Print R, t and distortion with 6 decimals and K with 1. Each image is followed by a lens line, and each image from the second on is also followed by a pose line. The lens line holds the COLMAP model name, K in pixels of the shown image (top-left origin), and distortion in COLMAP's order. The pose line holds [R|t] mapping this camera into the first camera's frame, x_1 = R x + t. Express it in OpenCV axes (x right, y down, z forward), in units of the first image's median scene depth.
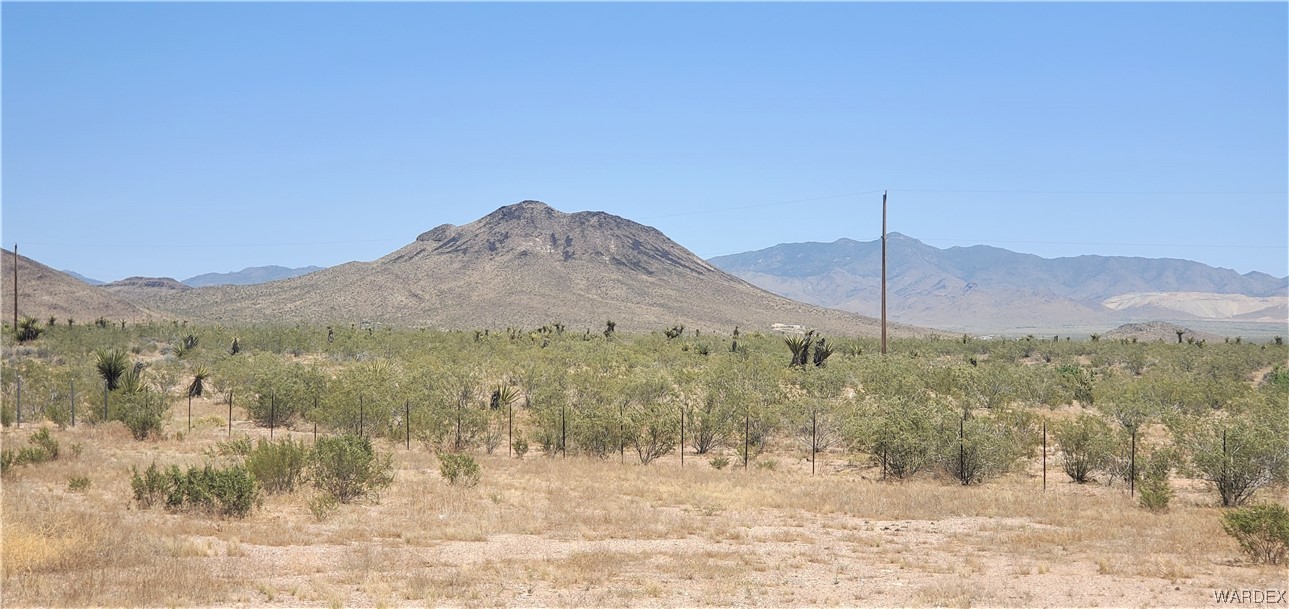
lens RADIAL K [[1968.6, 0, 644.5], [0, 1968.6, 304.5], [0, 0, 1]] dist [0.055480, -0.121101]
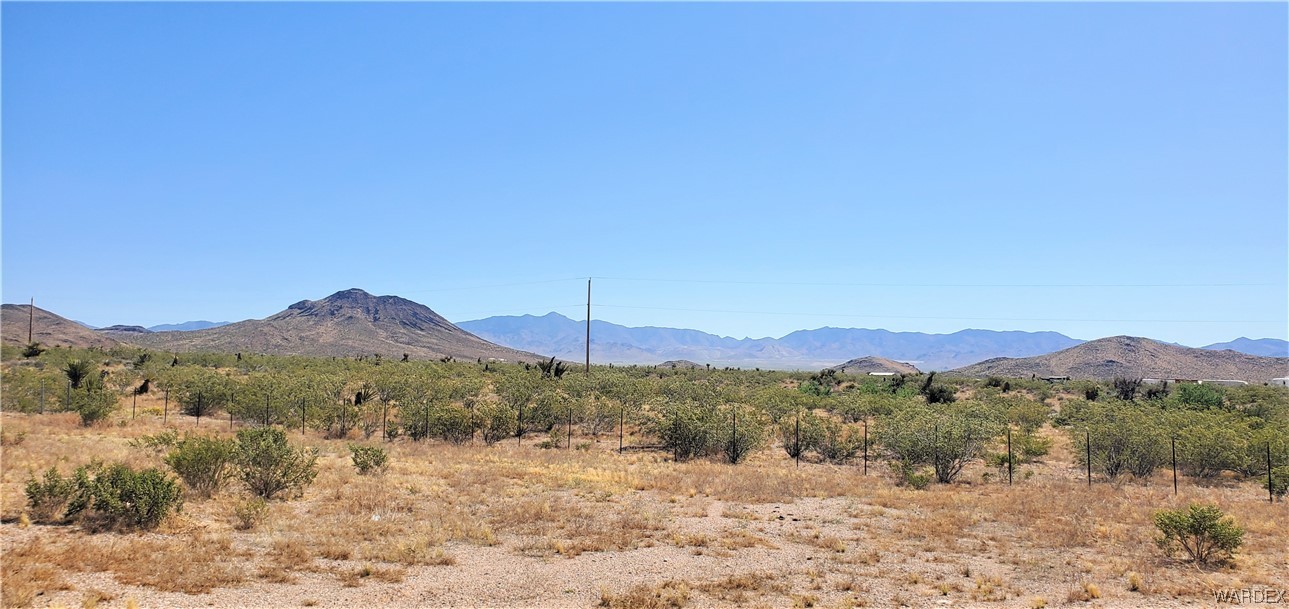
lens RADIAL K [[975.5, 0, 636.7], [0, 975.5, 320.5], [0, 0, 1]] dist [-0.004216, 0.001607]
pose [[0.972656, 0.028549, 0.230488, -0.028653], [-0.021070, 0.999171, -0.034844, 0.007156], [-0.231292, 0.029035, 0.972451, 0.154156]]
